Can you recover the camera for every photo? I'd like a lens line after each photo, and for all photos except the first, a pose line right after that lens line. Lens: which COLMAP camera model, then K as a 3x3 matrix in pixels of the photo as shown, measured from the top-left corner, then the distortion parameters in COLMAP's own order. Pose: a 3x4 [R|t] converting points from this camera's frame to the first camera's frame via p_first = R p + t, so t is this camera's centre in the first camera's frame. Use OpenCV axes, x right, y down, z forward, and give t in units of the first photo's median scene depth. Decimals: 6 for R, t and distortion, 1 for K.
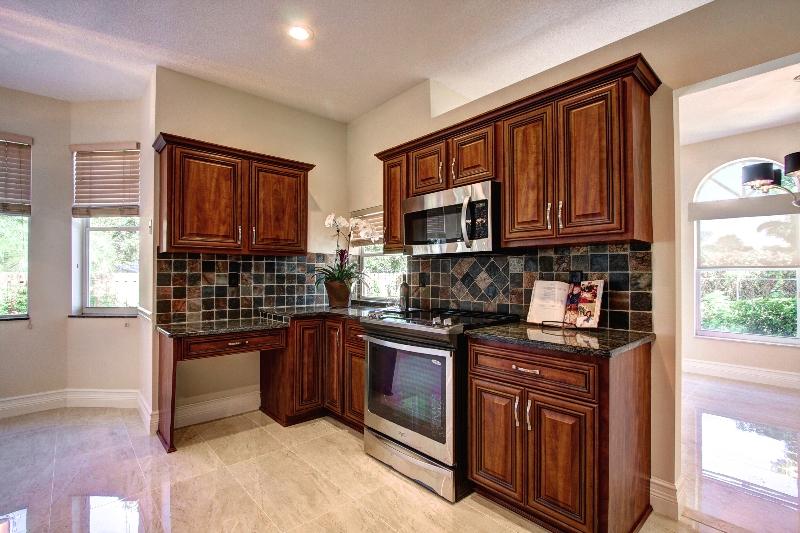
lens RADIAL K [[374.7, 0, 399.7], [0, 374.7, 267.9], [0, 0, 1]] dist [-0.021404, 0.003915]
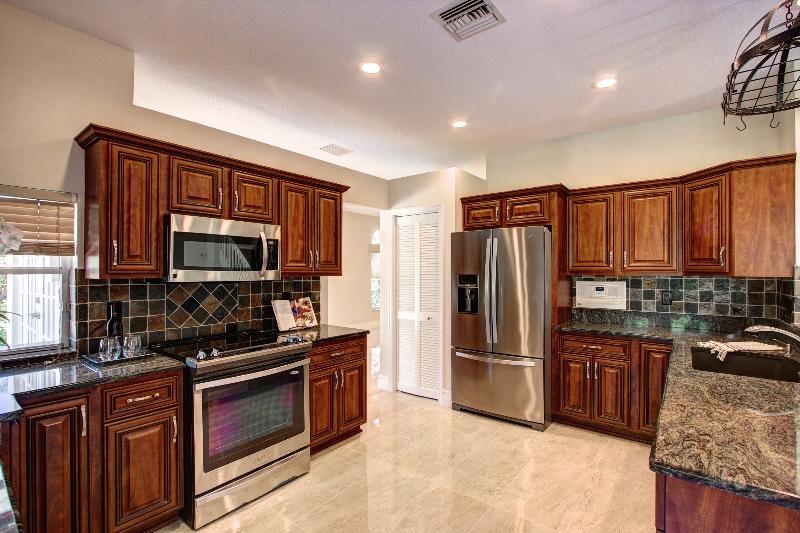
lens RADIAL K [[374.7, 0, 401.0], [0, 374.7, 268.4], [0, 0, 1]] dist [-0.021404, 0.003915]
pose [[-0.168970, 0.007284, 0.985594, -0.868001], [-0.015597, 0.999828, -0.010063, -0.063100], [-0.985498, -0.017072, -0.168827, 0.638831]]
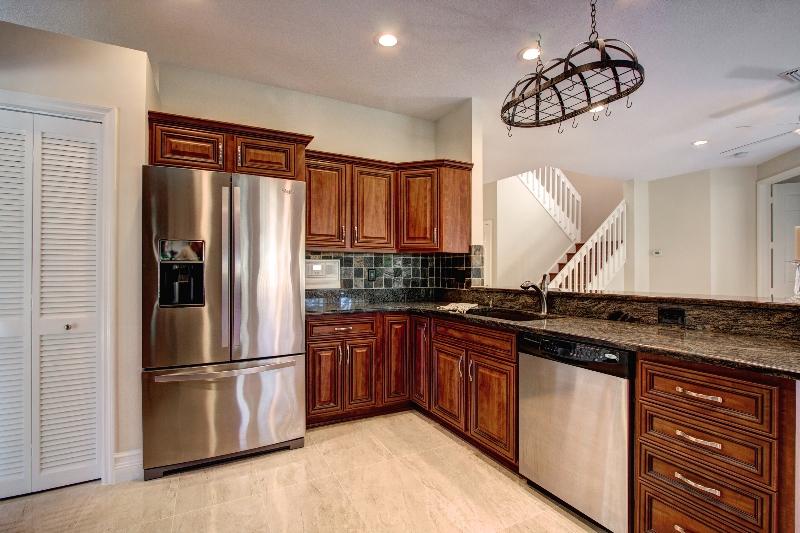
lens RADIAL K [[374.7, 0, 406.7], [0, 374.7, 268.8], [0, 0, 1]] dist [-0.021404, 0.003915]
pose [[-0.966950, 0.001353, 0.254964, -0.267058], [-0.004398, 0.999749, -0.021986, 0.014996], [-0.254930, -0.022381, -0.966700, 0.816057]]
